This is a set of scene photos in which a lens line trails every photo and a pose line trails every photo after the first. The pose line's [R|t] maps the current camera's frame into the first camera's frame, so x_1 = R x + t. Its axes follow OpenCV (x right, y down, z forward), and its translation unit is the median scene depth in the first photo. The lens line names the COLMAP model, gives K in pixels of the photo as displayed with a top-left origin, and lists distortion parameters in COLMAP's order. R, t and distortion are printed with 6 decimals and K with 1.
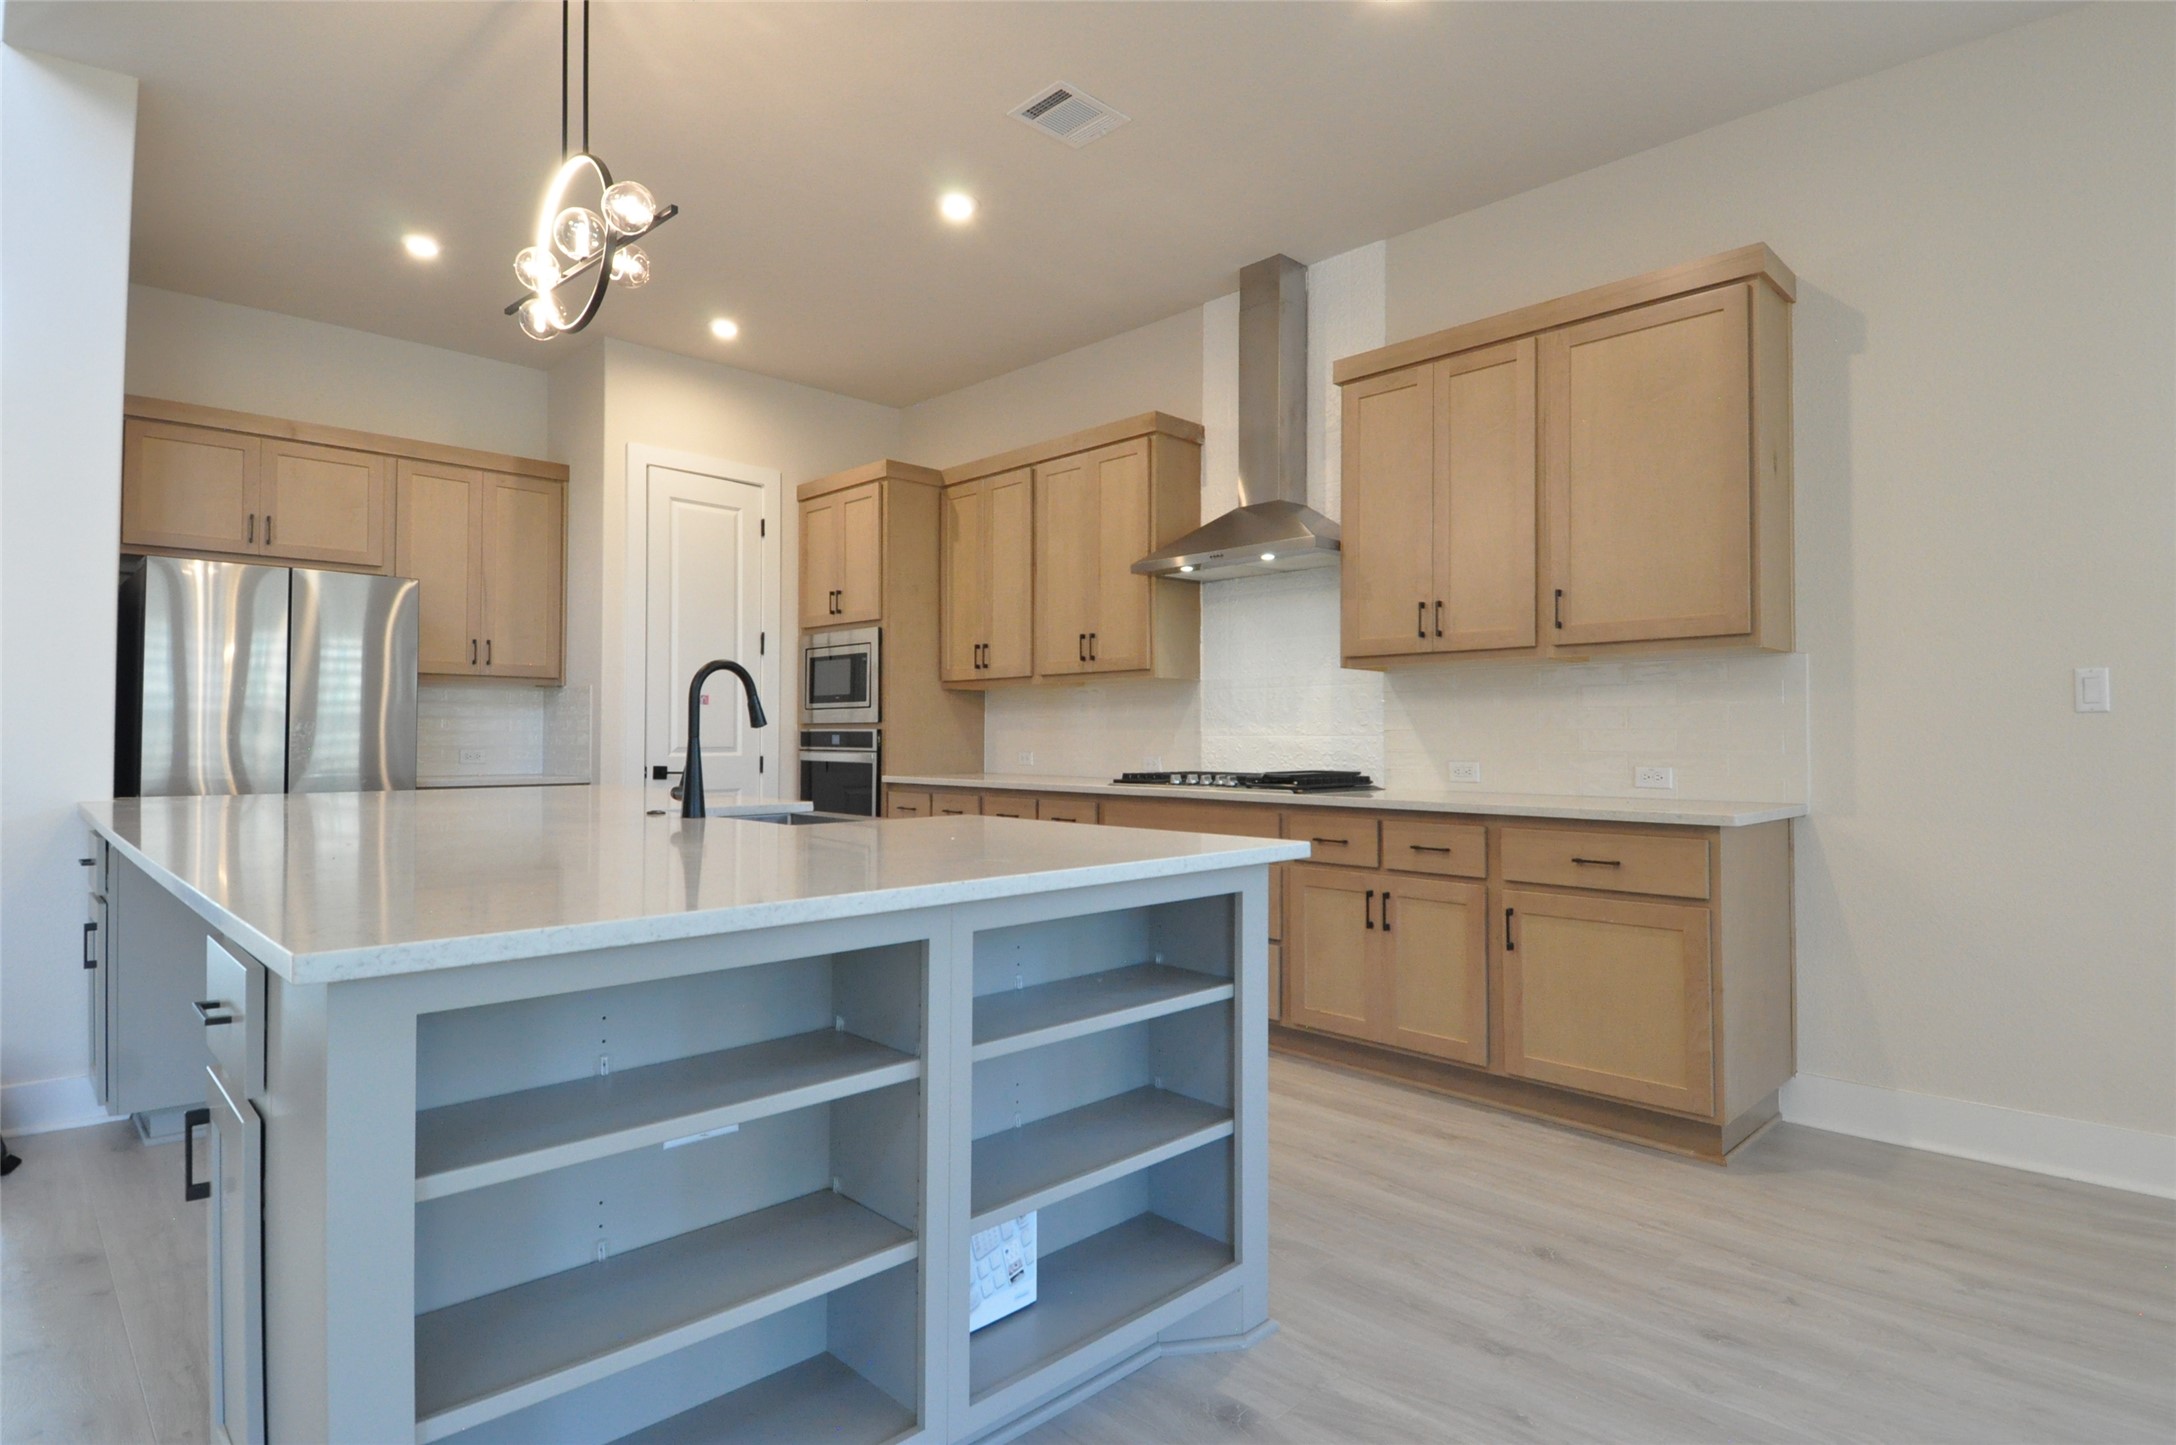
lens RADIAL K [[1133.7, 0, 1117.3], [0, 1133.7, 717.1], [0, 0, 1]] dist [0.051940, -0.055001]
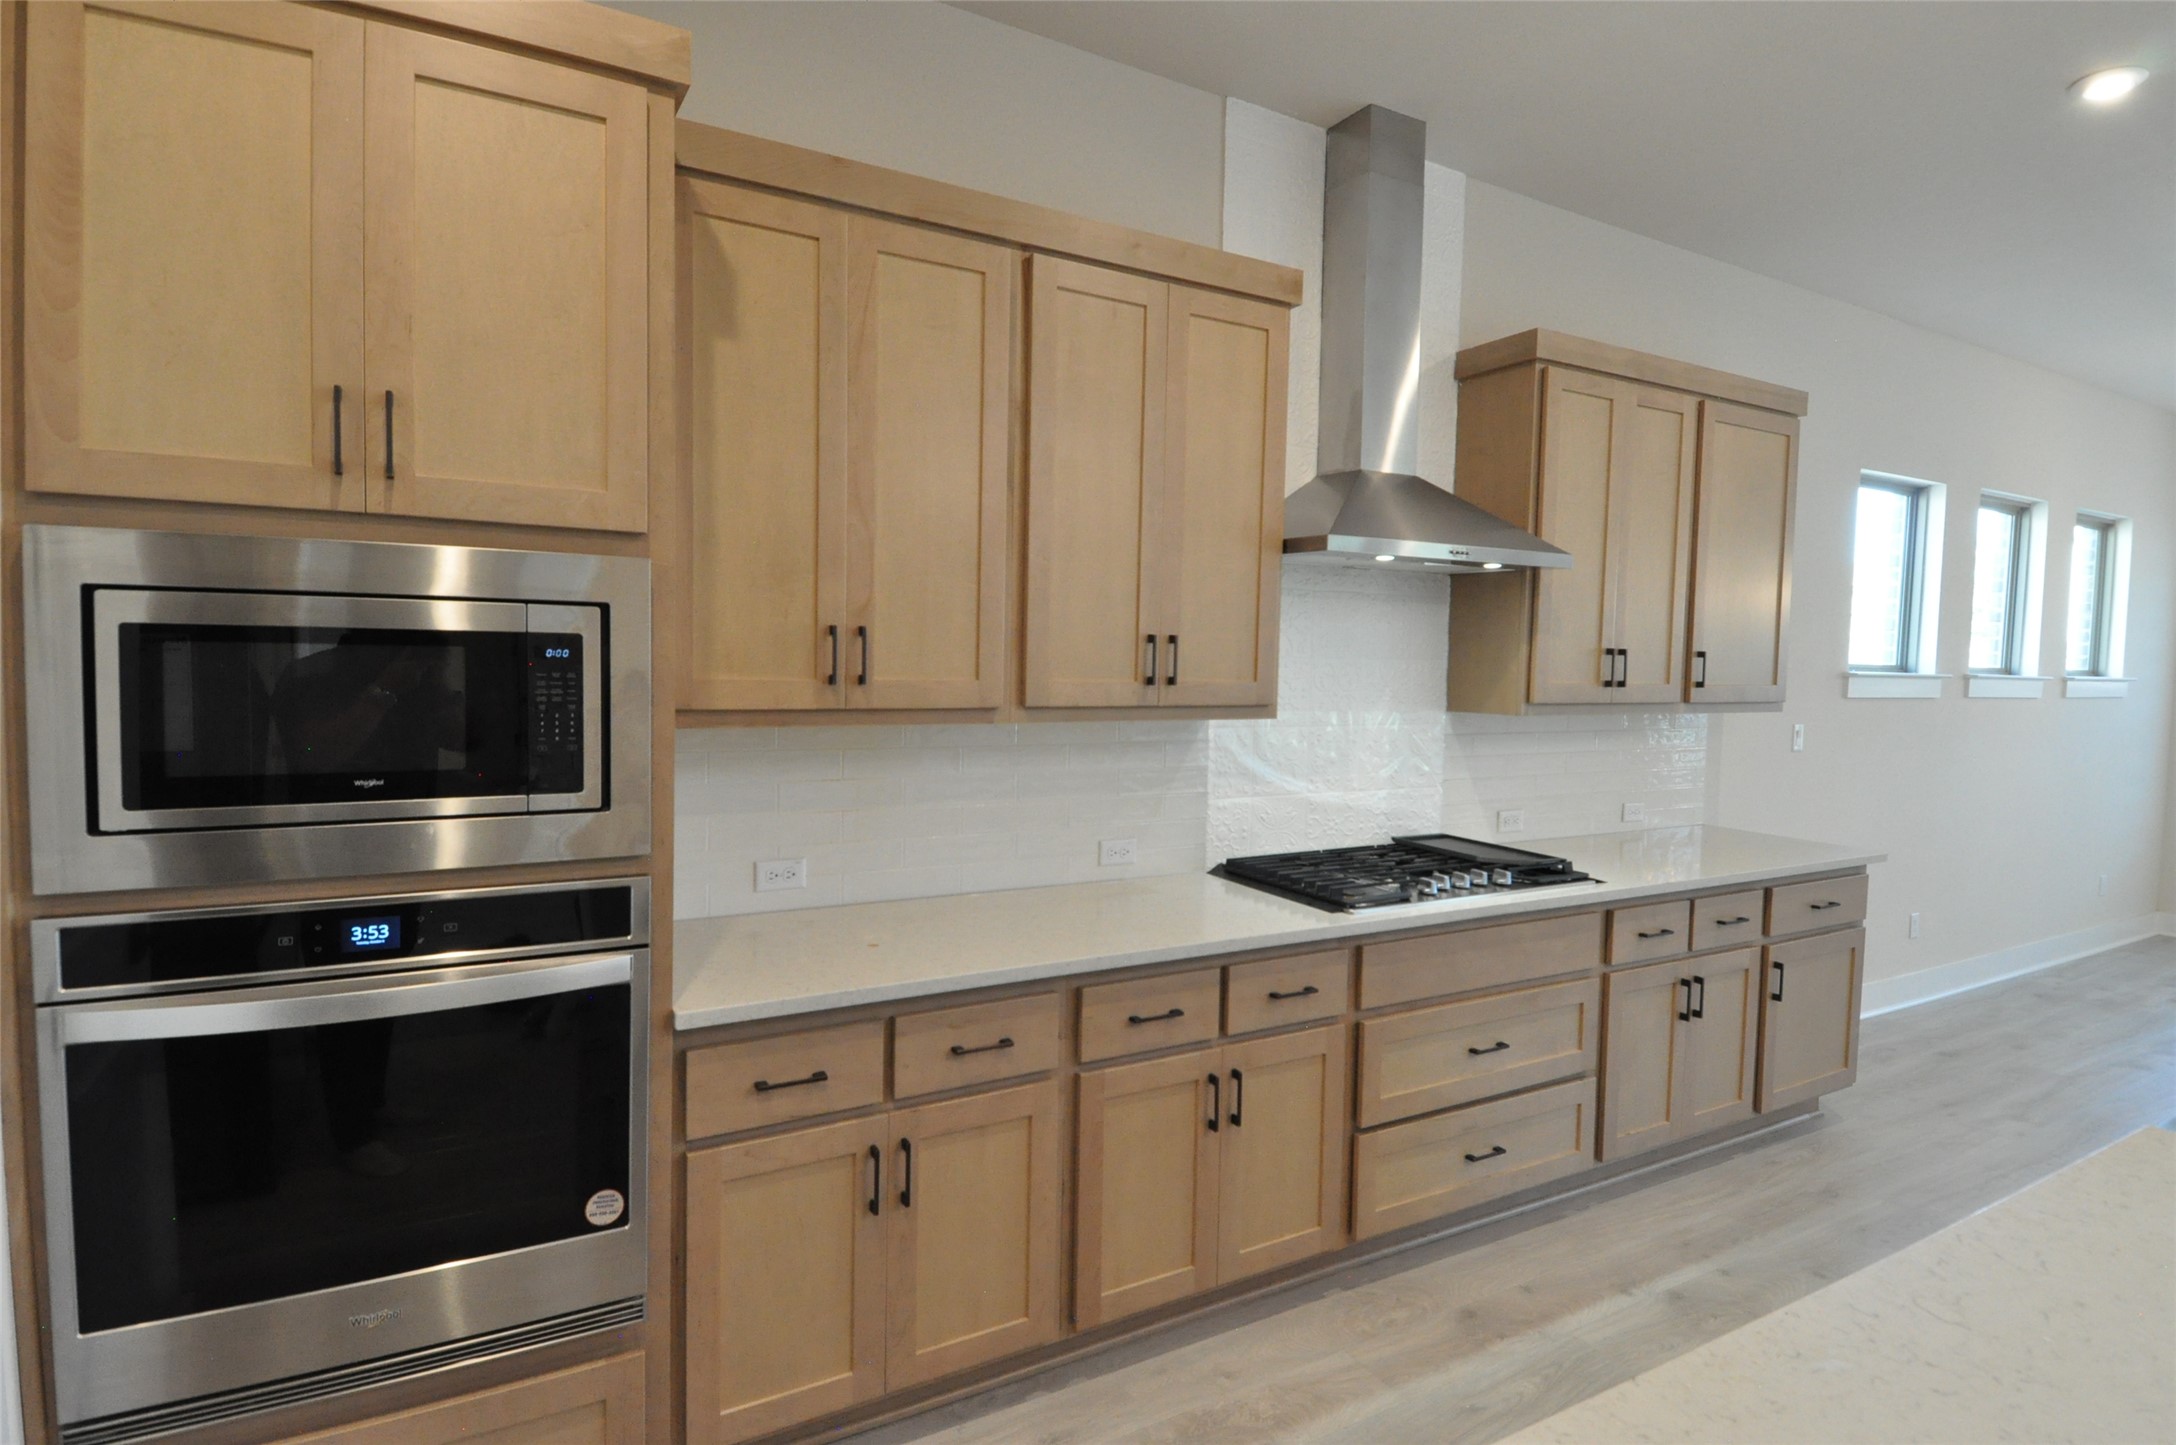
lens RADIAL K [[1133.7, 0, 1117.3], [0, 1133.7, 717.1], [0, 0, 1]] dist [0.051940, -0.055001]
pose [[0.249571, -0.053173, 0.966895, -0.552436], [-0.042903, 0.996904, 0.065897, -0.069561], [-0.967406, -0.057928, 0.246517, 0.892243]]
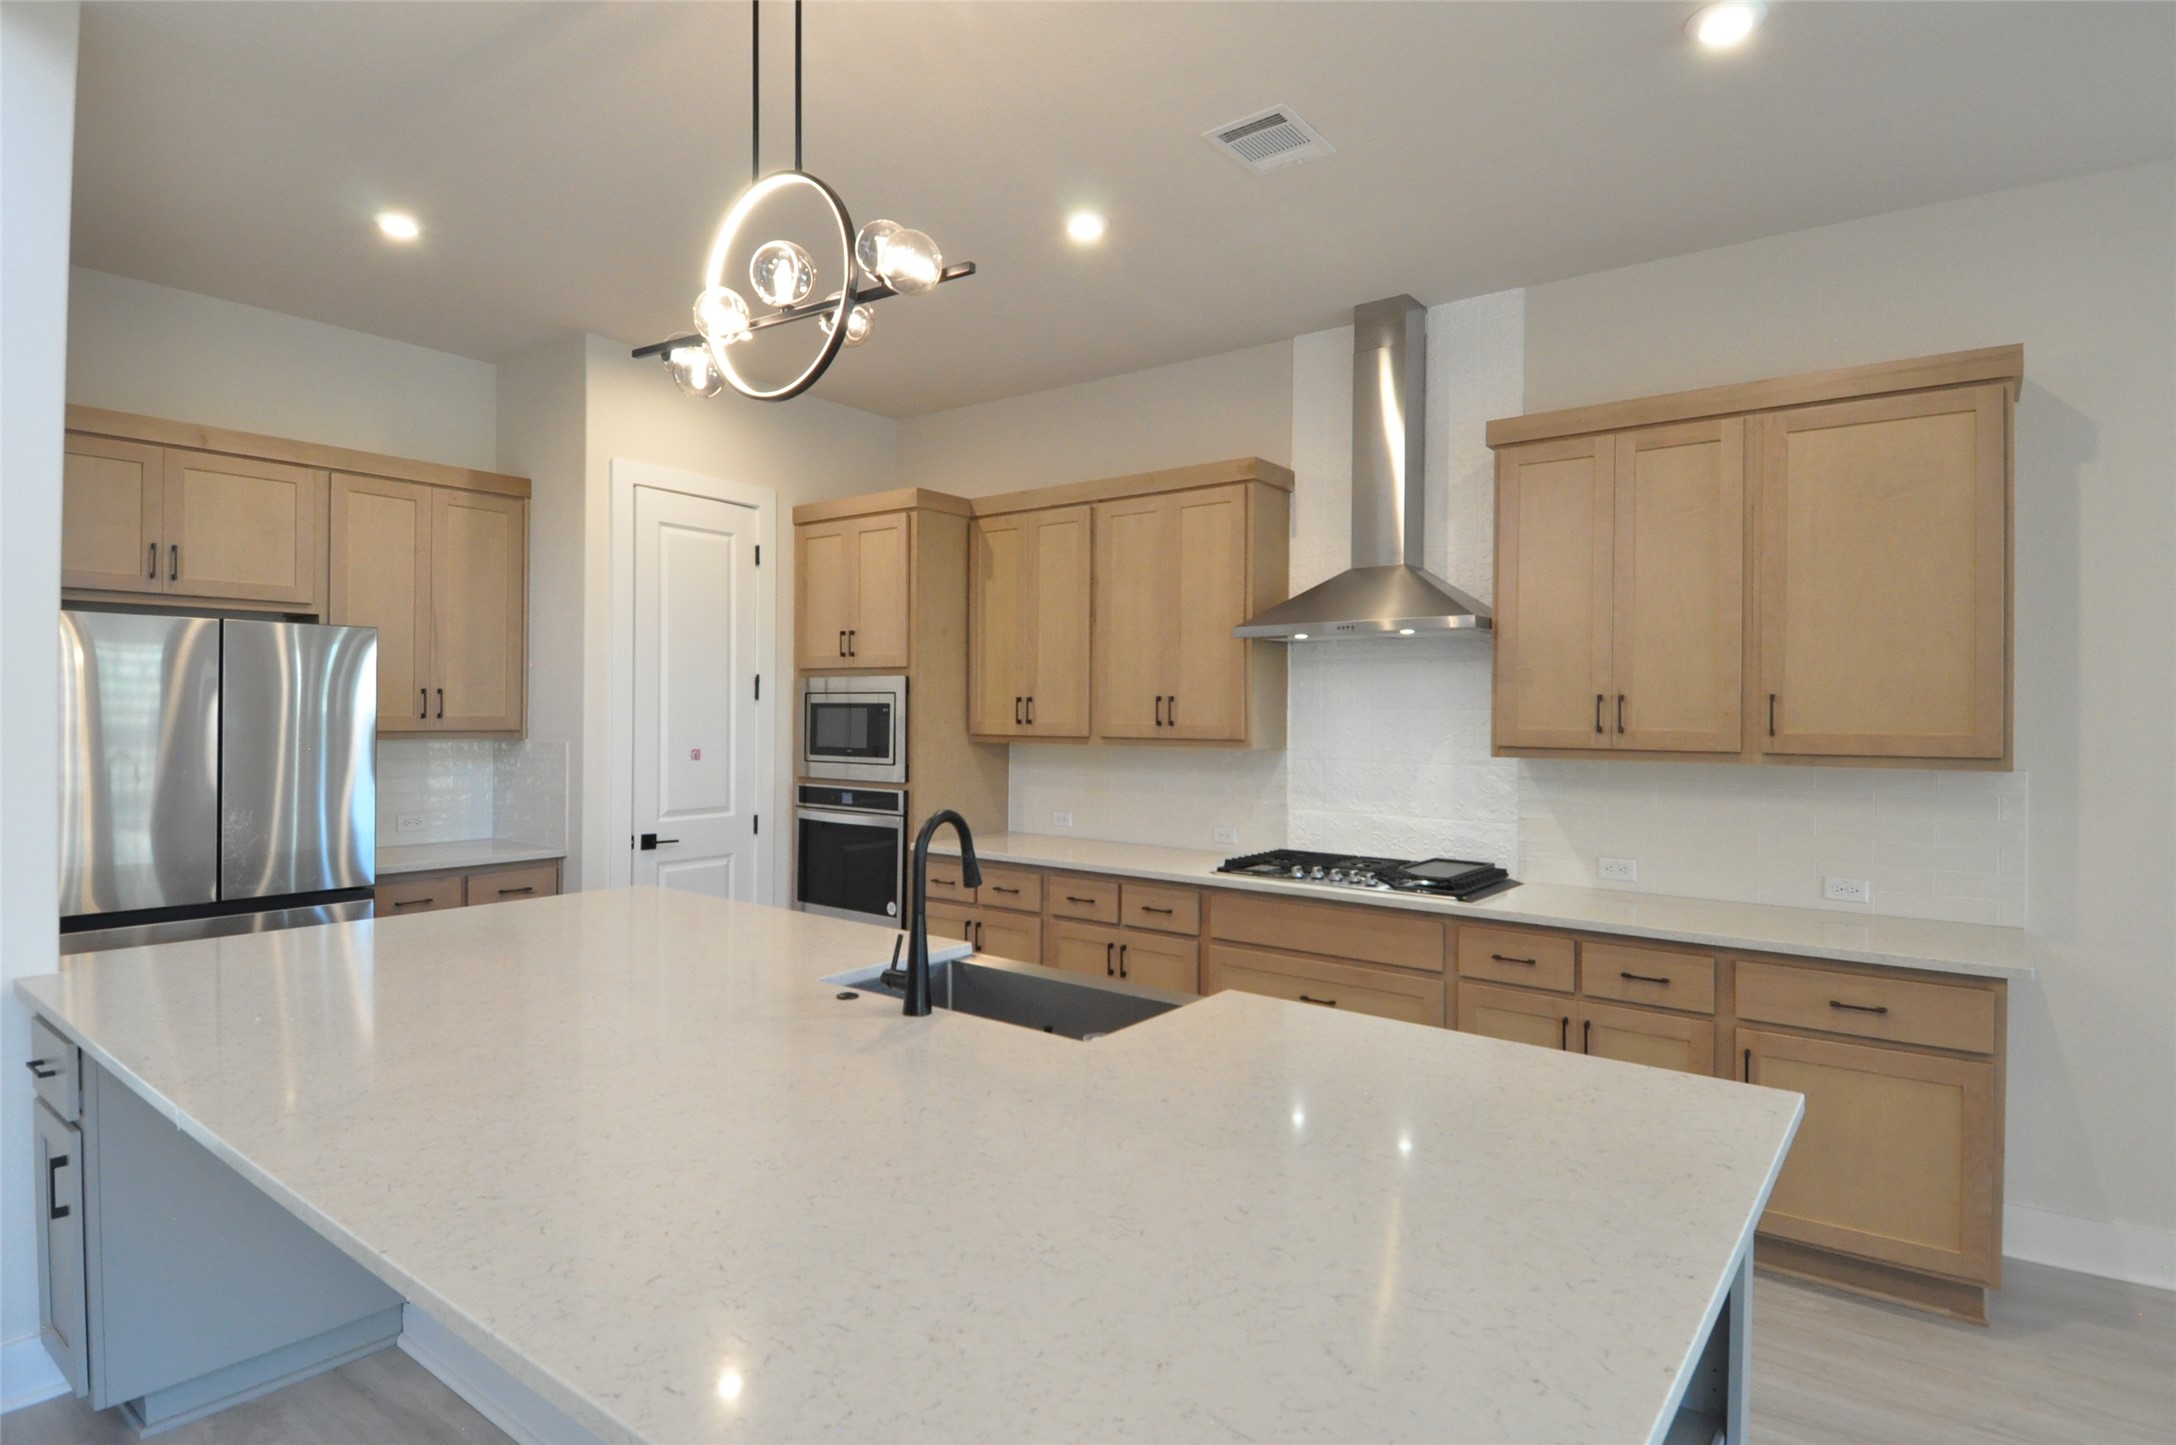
lens RADIAL K [[1133.7, 0, 1117.3], [0, 1133.7, 717.1], [0, 0, 1]] dist [0.051940, -0.055001]
pose [[0.990139, 0.006137, 0.139952, -0.192102], [-0.009419, 0.999696, 0.022799, -0.077515], [-0.139770, -0.023892, 0.989896, 0.107460]]
